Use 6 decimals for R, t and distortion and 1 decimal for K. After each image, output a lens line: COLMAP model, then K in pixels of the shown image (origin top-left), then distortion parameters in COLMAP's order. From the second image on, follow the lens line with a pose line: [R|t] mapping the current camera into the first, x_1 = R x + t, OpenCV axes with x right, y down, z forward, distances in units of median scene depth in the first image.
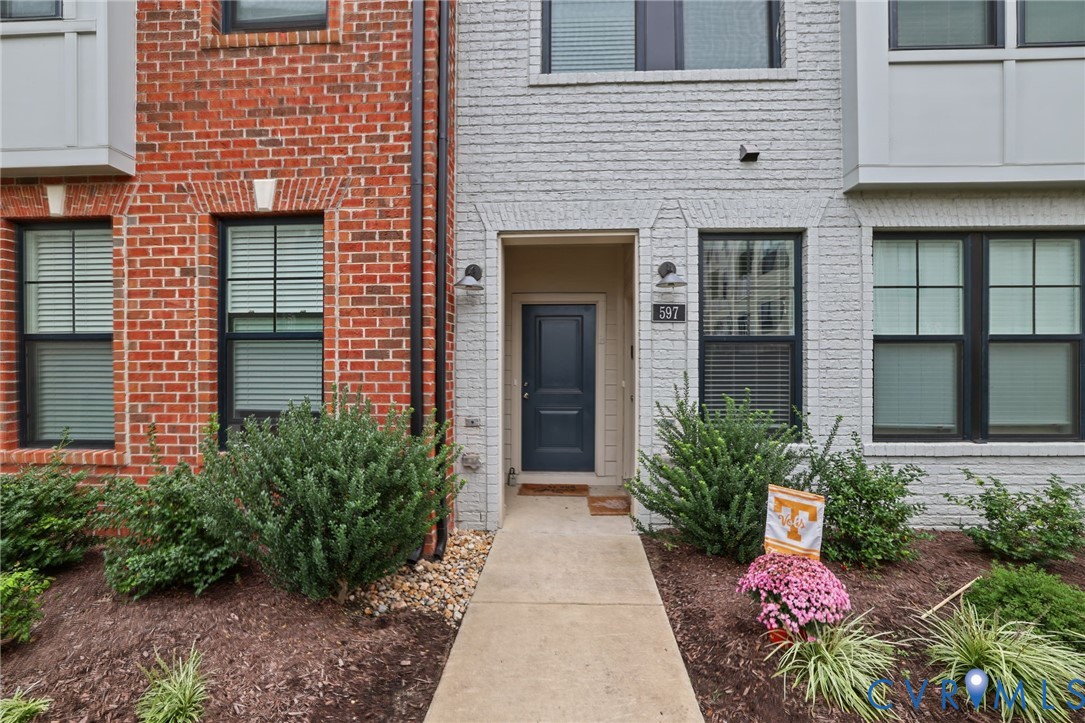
lens RADIAL K [[495.8, 0, 551.8], [0, 495.8, 356.3], [0, 0, 1]] dist [-0.040222, 0.014998]
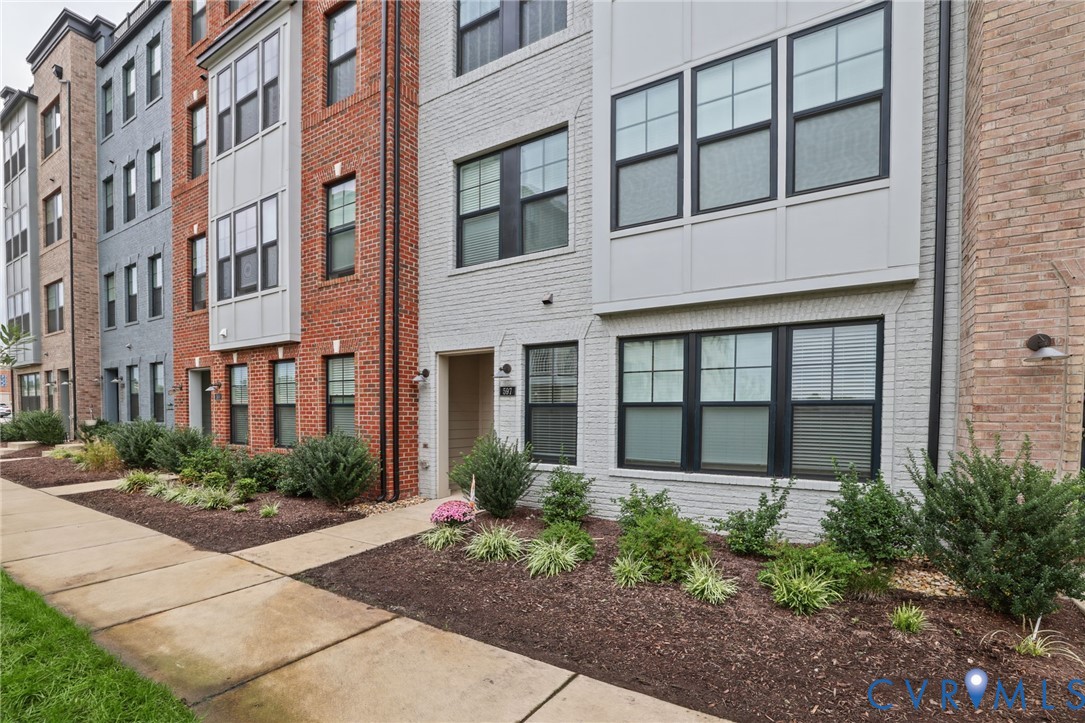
lens RADIAL K [[471.3, 0, 543.5], [0, 471.3, 418.5], [0, 0, 1]] dist [-0.018925, 0.000660]
pose [[0.893617, 0.012455, -0.448657, 1.151444], [-0.001040, 0.999670, 0.025681, -0.030502], [0.448829, -0.022482, 0.893335, -0.524759]]
